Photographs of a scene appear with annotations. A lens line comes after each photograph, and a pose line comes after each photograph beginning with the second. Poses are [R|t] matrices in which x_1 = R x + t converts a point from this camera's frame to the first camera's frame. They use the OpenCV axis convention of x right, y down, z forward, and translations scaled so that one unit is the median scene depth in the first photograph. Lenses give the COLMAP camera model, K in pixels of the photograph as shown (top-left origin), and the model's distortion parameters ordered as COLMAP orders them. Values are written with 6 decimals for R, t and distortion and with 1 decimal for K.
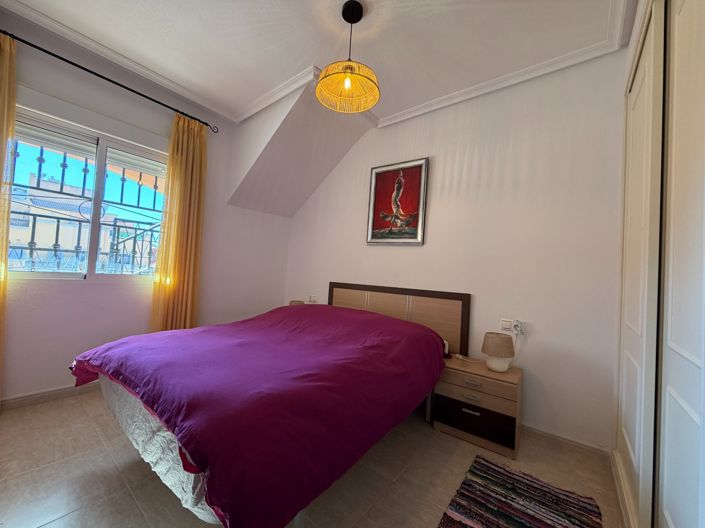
lens RADIAL K [[281.9, 0, 354.1], [0, 281.9, 264.2], [0, 0, 1]] dist [-0.001882, -0.000015]
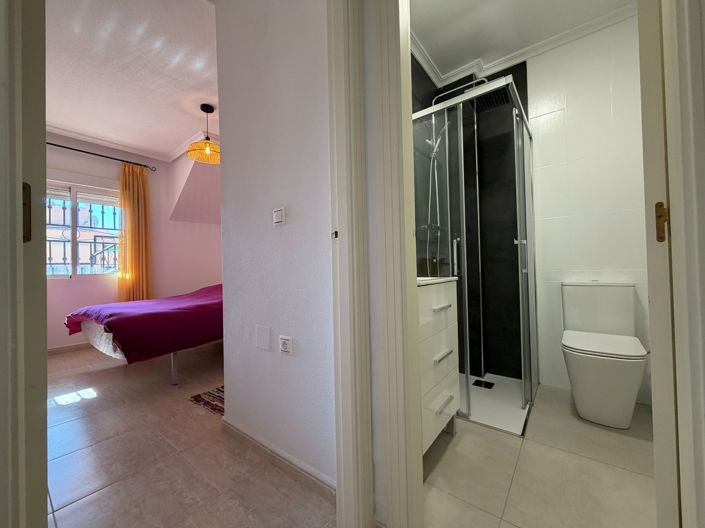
lens RADIAL K [[281.9, 0, 351.4], [0, 281.9, 263.1], [0, 0, 1]] dist [-0.001882, -0.000015]
pose [[0.996274, -0.085886, 0.007918, 0.507194], [0.085790, 0.996244, 0.011706, 0.073722], [-0.008893, -0.010983, 0.999900, -0.492592]]
